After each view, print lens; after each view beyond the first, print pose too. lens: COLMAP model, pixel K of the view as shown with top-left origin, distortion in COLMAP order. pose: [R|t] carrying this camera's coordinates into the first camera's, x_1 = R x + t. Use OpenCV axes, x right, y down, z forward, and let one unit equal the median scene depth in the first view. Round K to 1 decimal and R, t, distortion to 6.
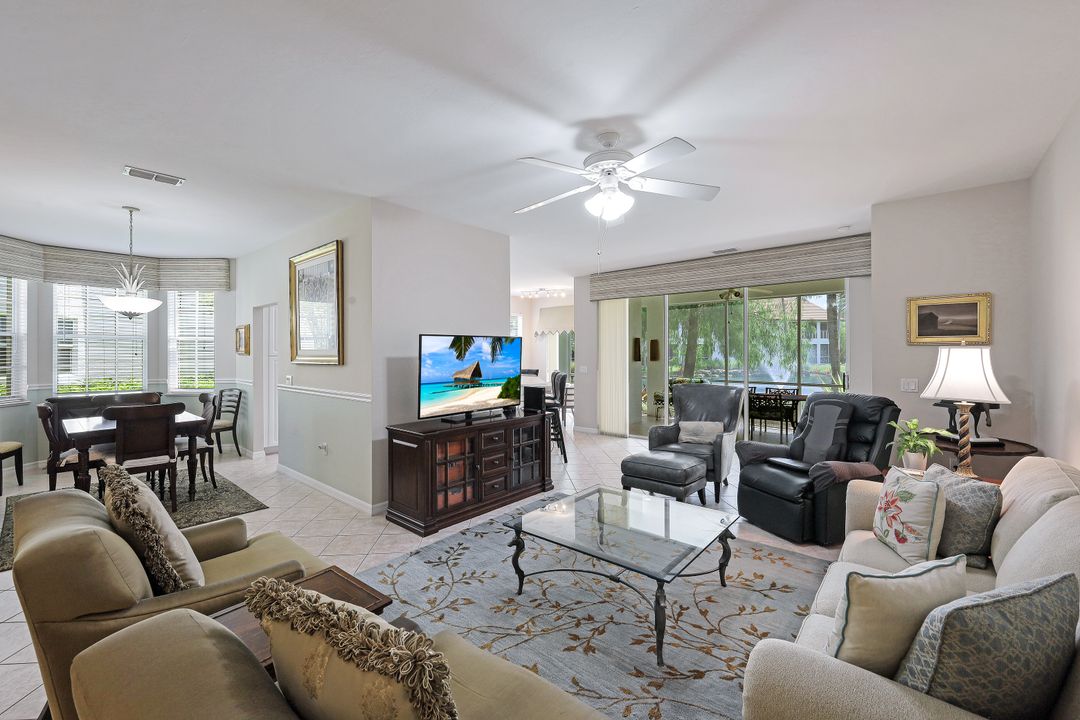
lens RADIAL K [[446.2, 0, 534.0], [0, 446.2, 354.0], [0, 0, 1]] dist [-0.000057, 0.000101]
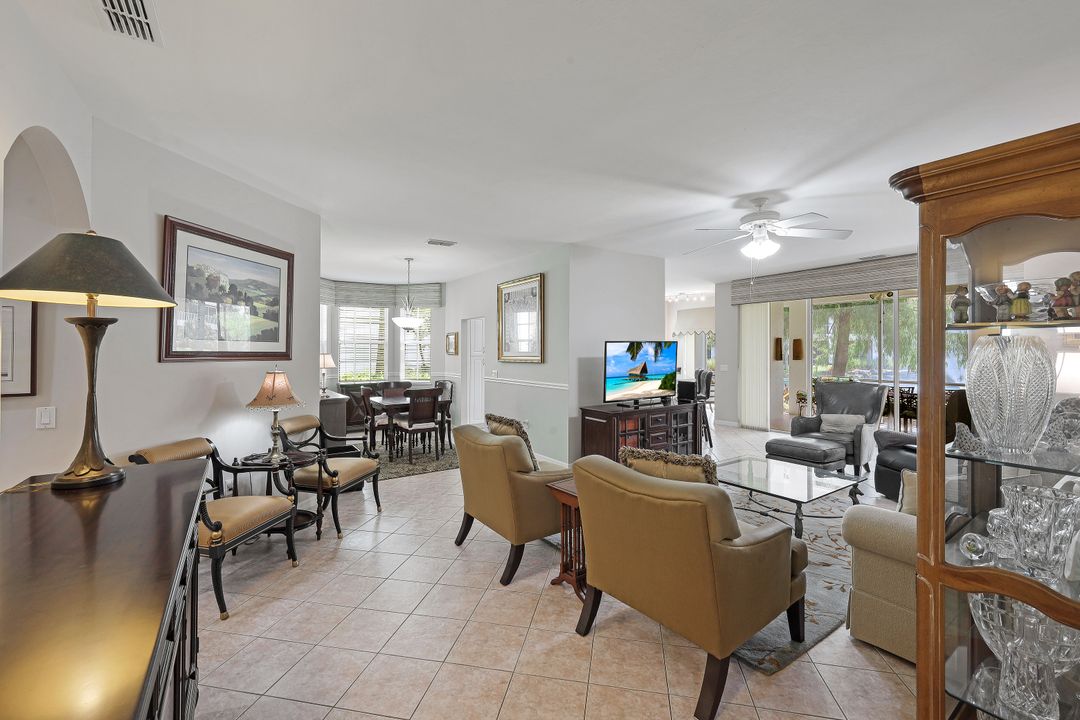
lens RADIAL K [[446.2, 0, 530.7], [0, 446.2, 357.1], [0, 0, 1]] dist [-0.000057, 0.000101]
pose [[0.962073, 0.001464, -0.272790, -0.088804], [0.002272, 0.999908, 0.013382, -0.013078], [0.272784, -0.013494, 0.961981, -0.340443]]
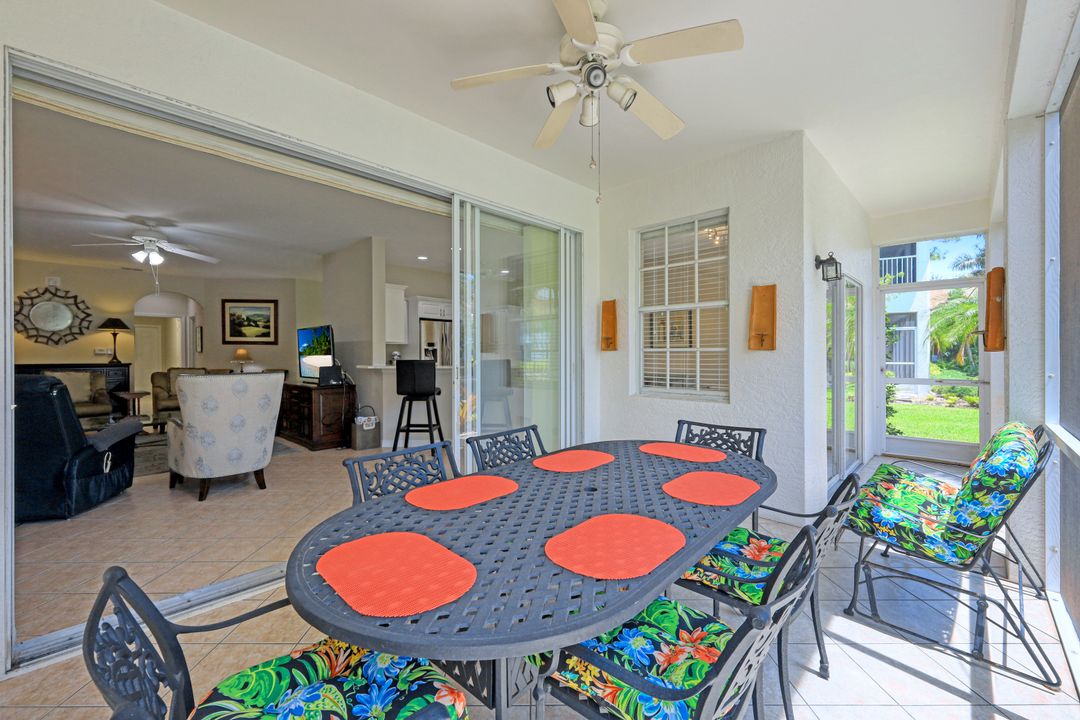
lens RADIAL K [[446.2, 0, 540.3], [0, 446.2, 358.2], [0, 0, 1]] dist [-0.000057, 0.000101]
pose [[-0.036223, 0.009534, -0.999298, 1.372520], [0.000362, 0.999955, 0.009527, 0.052173], [0.999344, -0.000017, -0.036225, 1.858833]]
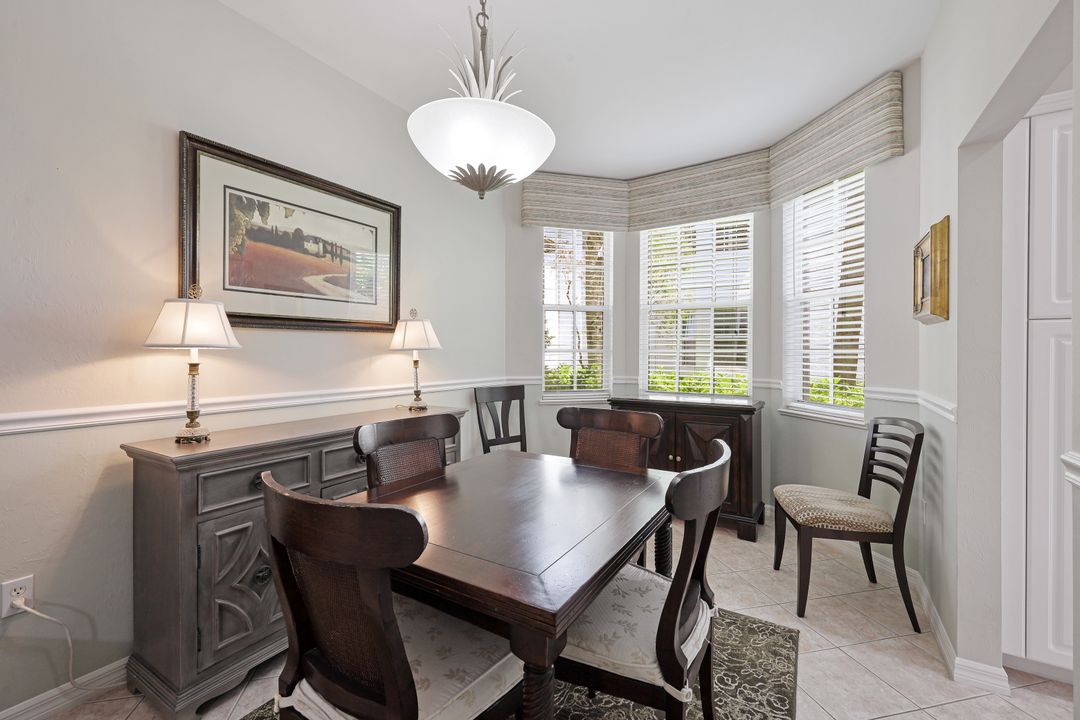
lens RADIAL K [[446.2, 0, 534.5], [0, 446.2, 353.5], [0, 0, 1]] dist [-0.000057, 0.000101]
pose [[0.156672, 0.010127, -0.987599, -0.557220], [-0.003314, 0.999947, 0.009728, 0.035977], [0.987645, 0.001749, 0.156697, 0.989427]]
